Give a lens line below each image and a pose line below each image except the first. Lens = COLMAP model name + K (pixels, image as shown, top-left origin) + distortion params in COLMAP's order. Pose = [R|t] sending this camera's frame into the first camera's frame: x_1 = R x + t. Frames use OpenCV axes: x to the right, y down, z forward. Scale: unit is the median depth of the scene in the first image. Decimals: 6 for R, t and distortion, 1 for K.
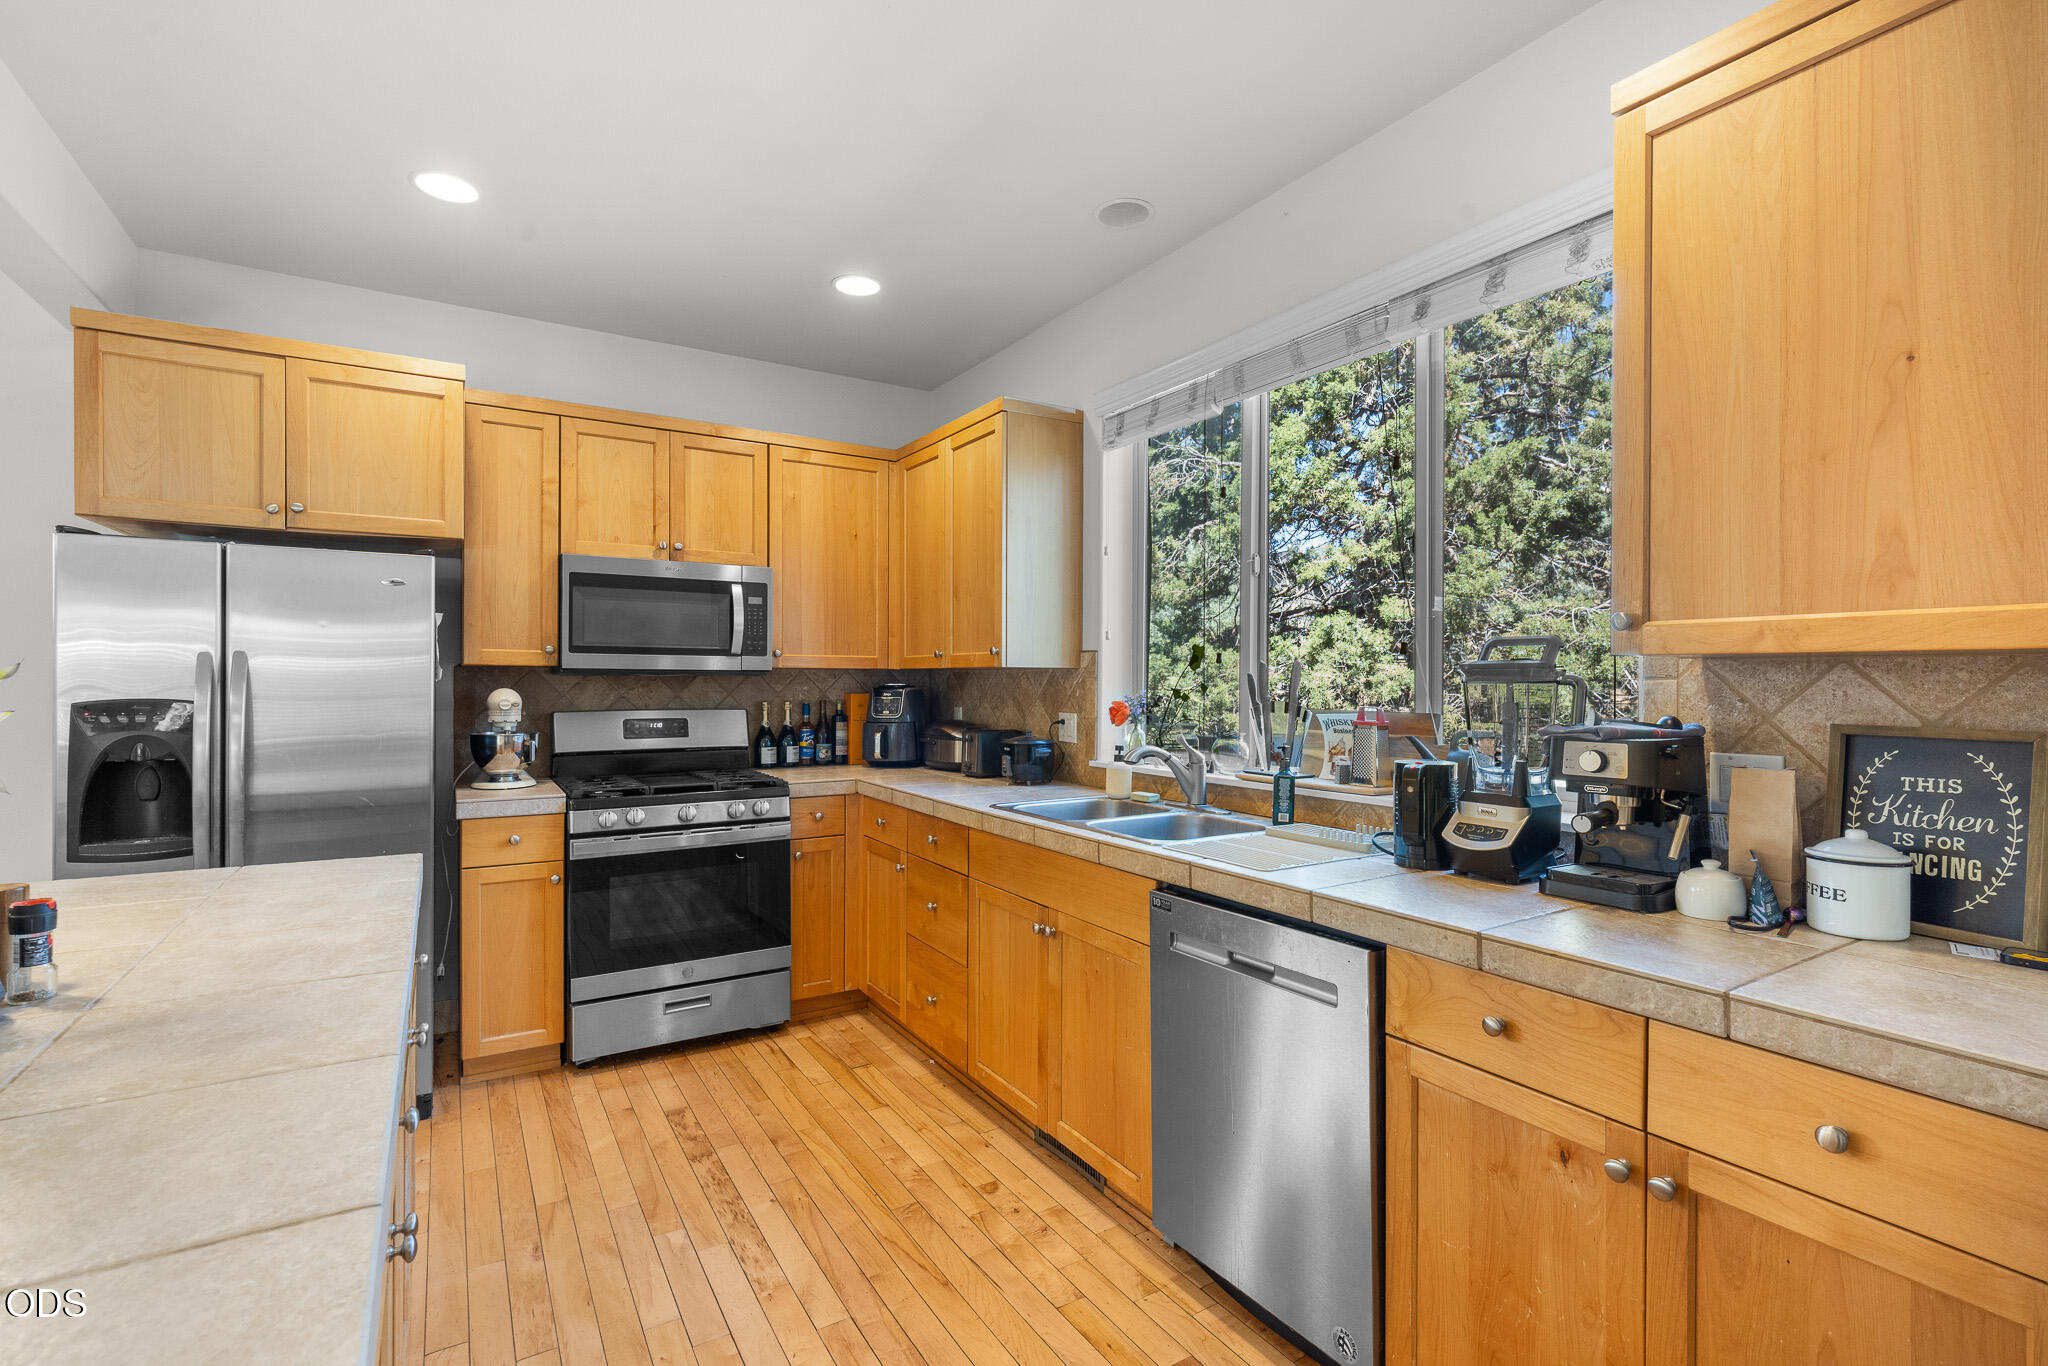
lens RADIAL K [[933.1, 0, 1022.9], [0, 933.1, 683.6], [0, 0, 1]] dist [0.001690, -0.001923]
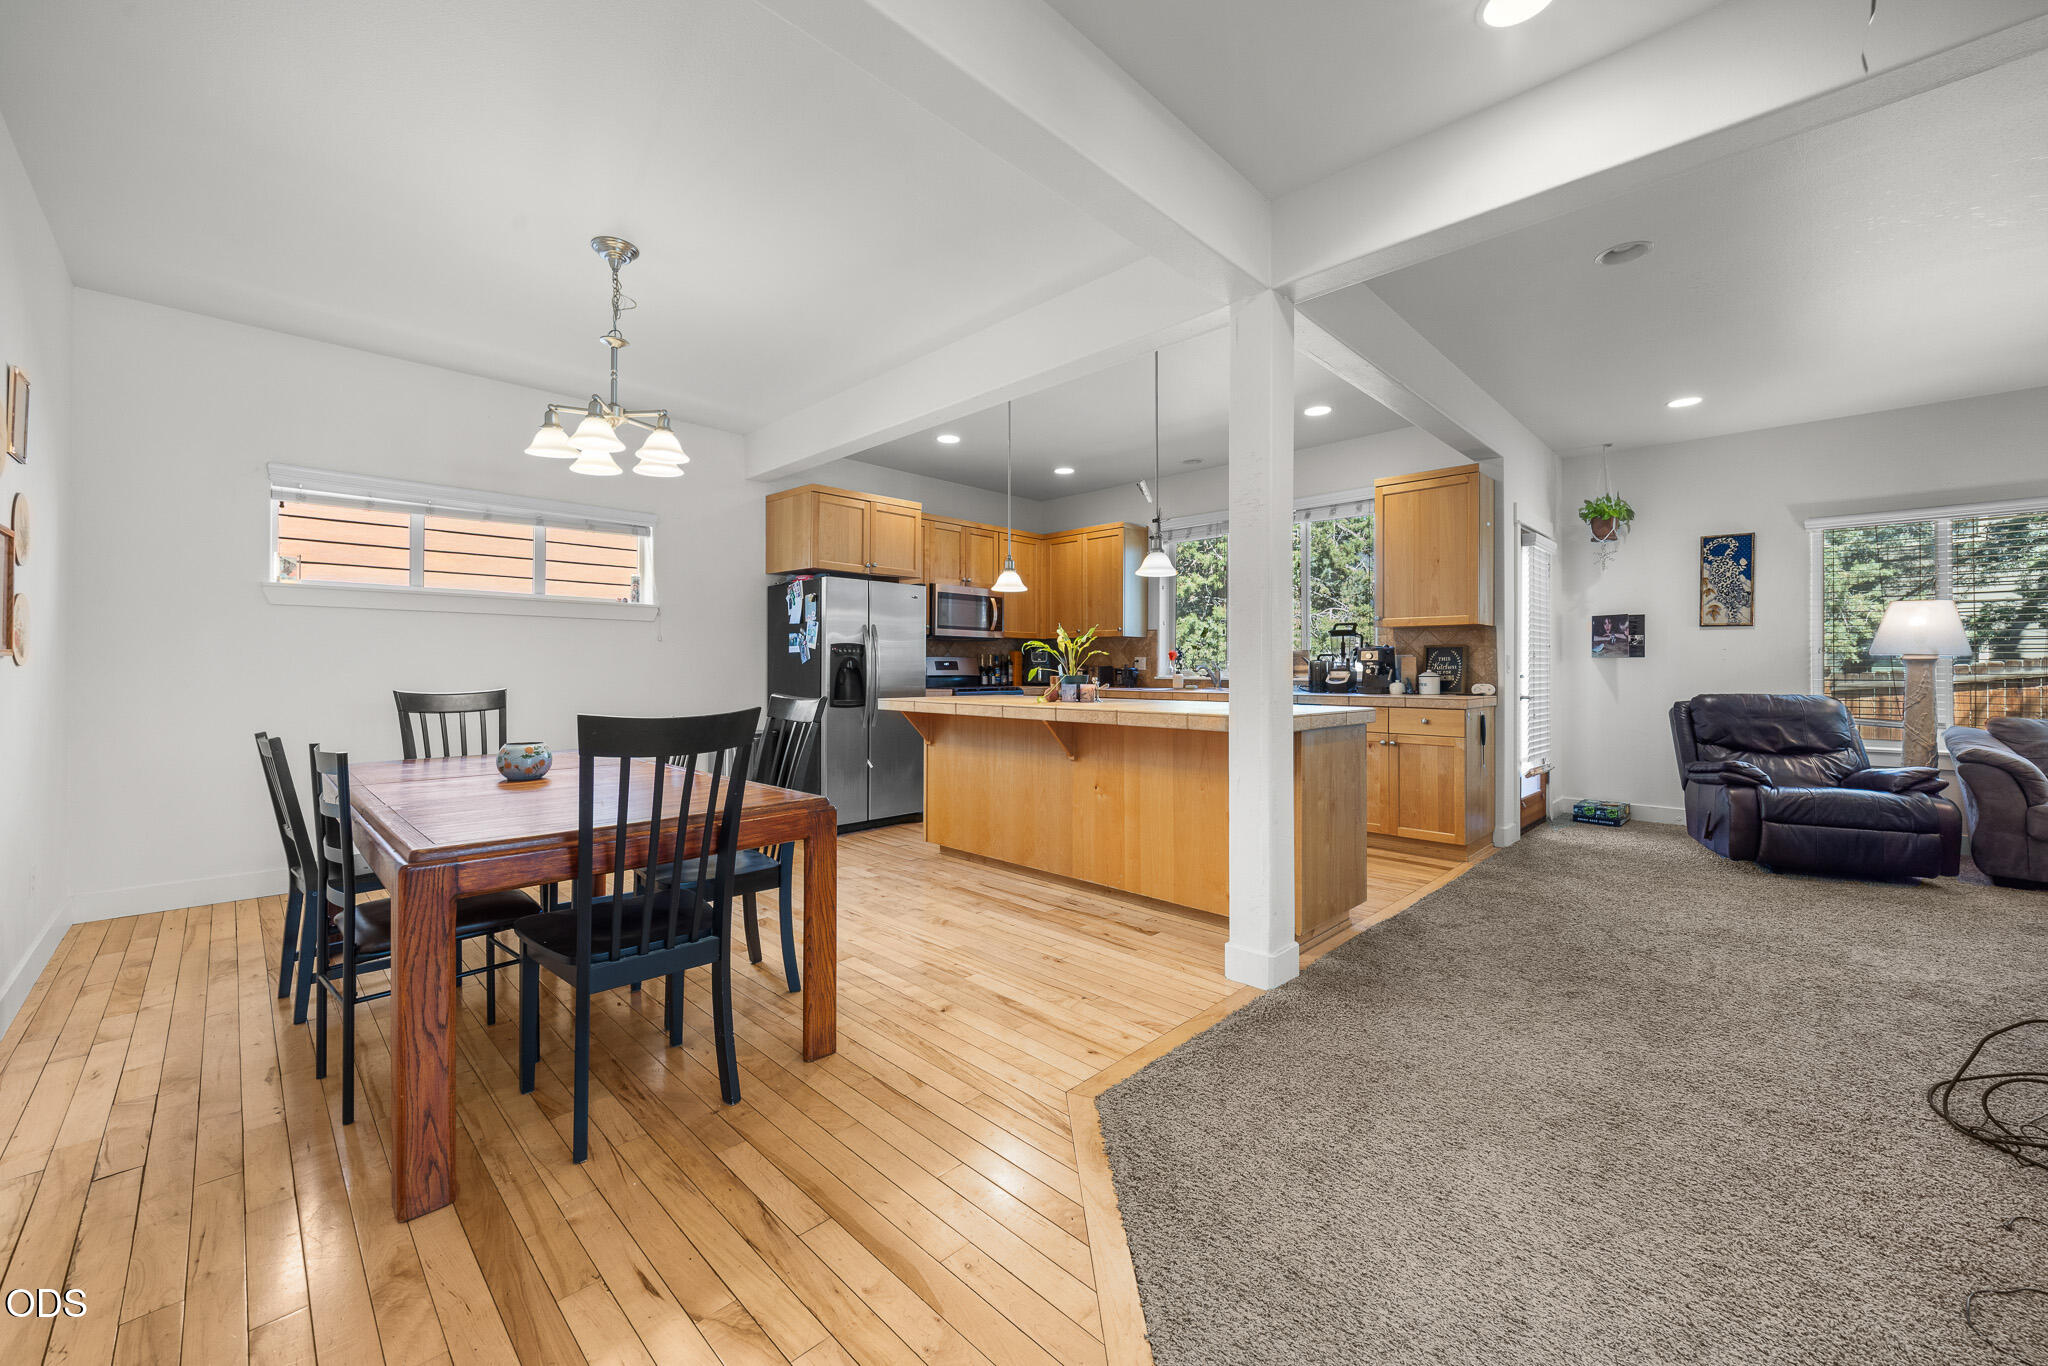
lens RADIAL K [[782.9, 0, 1020.2], [0, 782.9, 667.1], [0, 0, 1]] dist [0.000516, -0.000089]
pose [[0.971124, -0.002358, 0.238566, -0.867925], [0.003445, 0.999985, -0.004140, 0.078923], [-0.238552, 0.004842, 0.971118, -0.992865]]
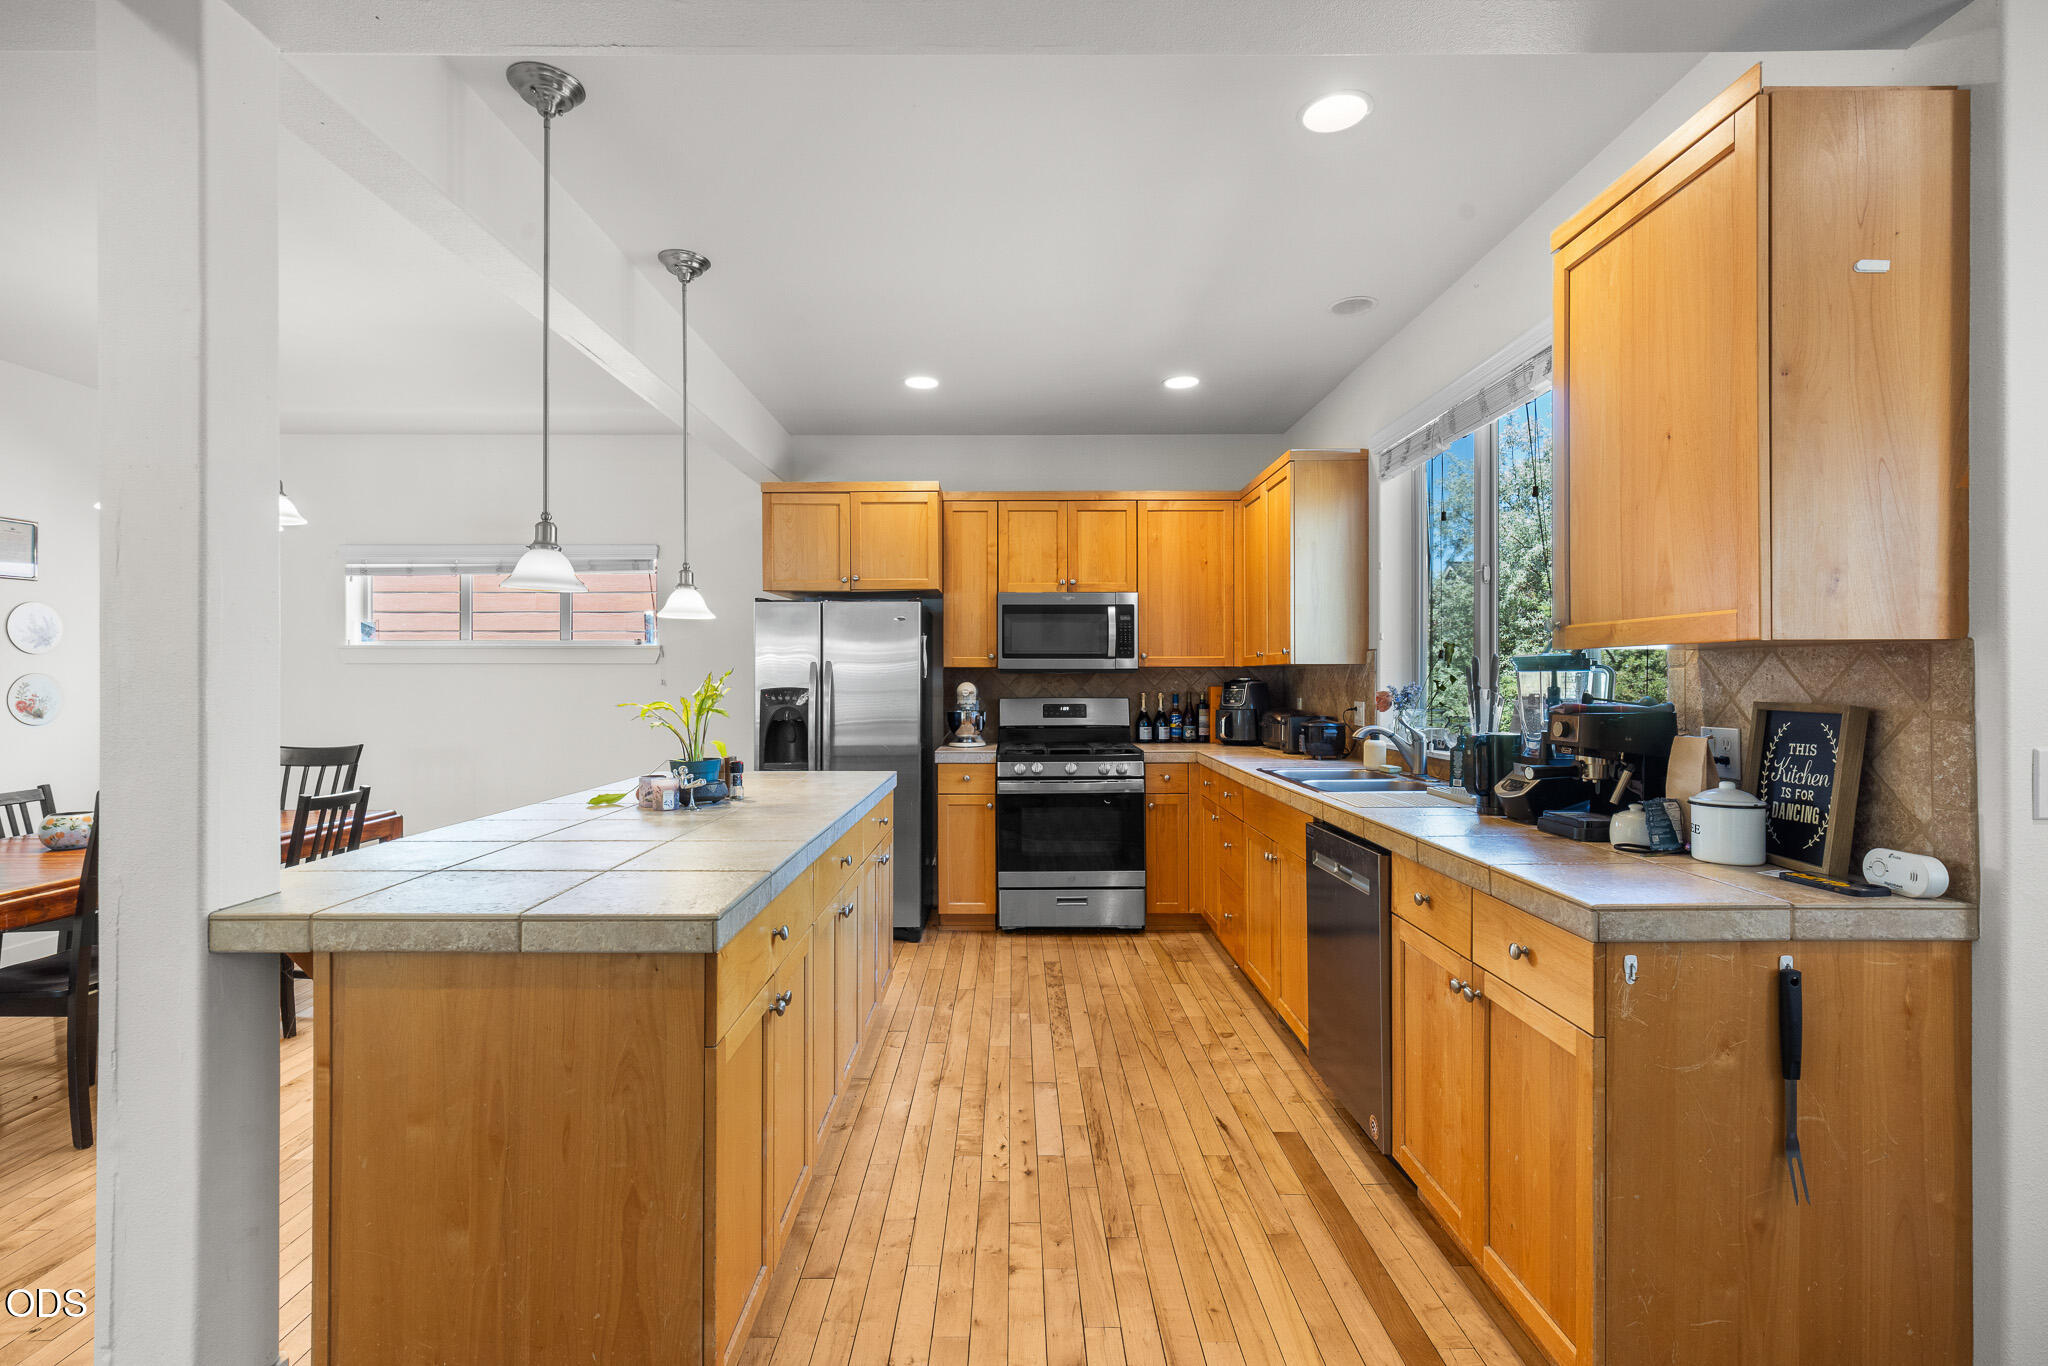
lens RADIAL K [[933.1, 0, 1022.6], [0, 933.1, 680.7], [0, 0, 1]] dist [0.001690, -0.001923]
pose [[0.855637, -0.004328, -0.517559, 0.373864], [0.003061, 0.999990, -0.003301, 0.009089], [0.517568, 0.001240, 0.855641, -0.314249]]
